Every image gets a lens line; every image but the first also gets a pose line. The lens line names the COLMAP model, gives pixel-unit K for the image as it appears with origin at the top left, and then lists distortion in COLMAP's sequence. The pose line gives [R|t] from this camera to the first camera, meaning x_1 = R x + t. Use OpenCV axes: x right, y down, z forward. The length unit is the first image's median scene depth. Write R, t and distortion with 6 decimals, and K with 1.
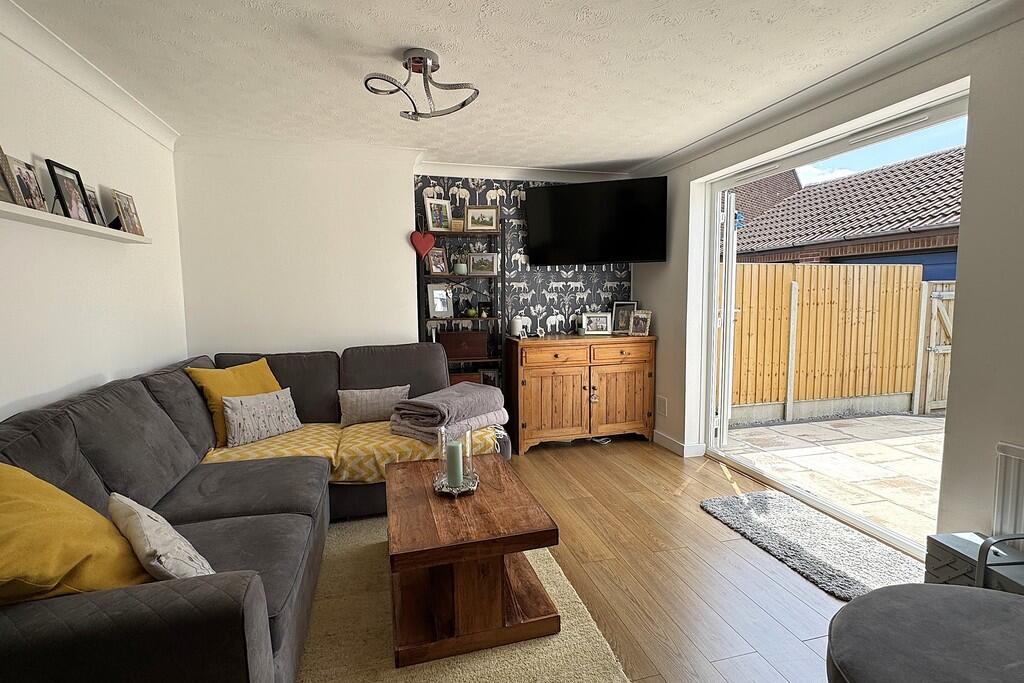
lens RADIAL K [[500.7, 0, 564.1], [0, 500.7, 342.5], [0, 0, 1]] dist [-0.003912, 0.000172]
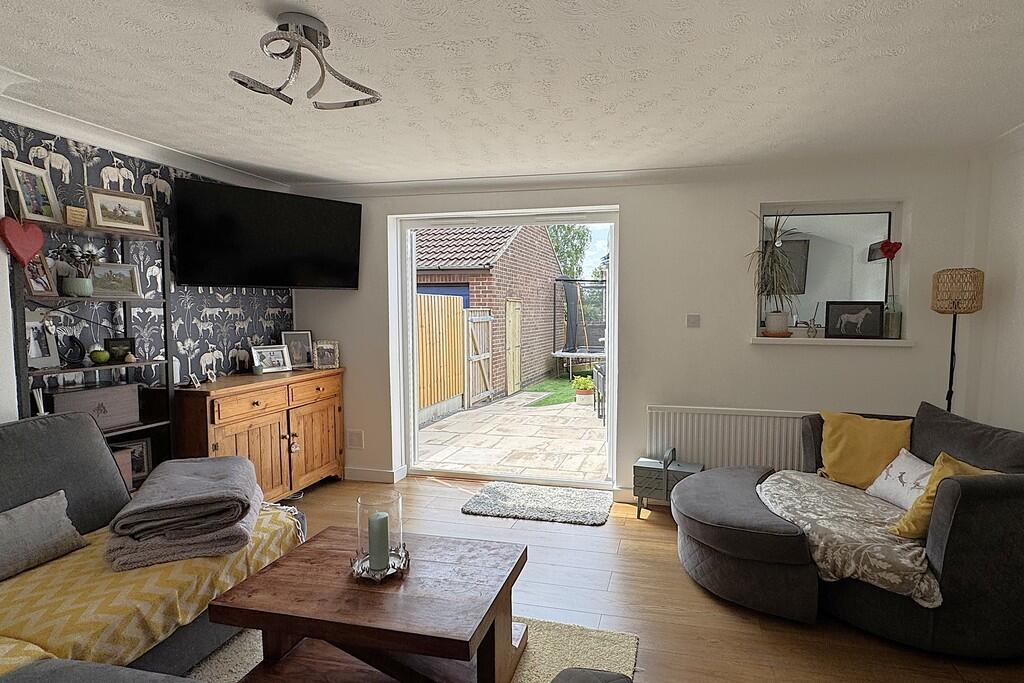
lens RADIAL K [[500.7, 0, 564.1], [0, 500.7, 342.5], [0, 0, 1]] dist [-0.003912, 0.000172]
pose [[0.467575, -0.046615, 0.882723, -0.452127], [0.074394, 0.997141, 0.013251, -0.040806], [-0.880817, 0.059474, 0.469706, 0.186555]]
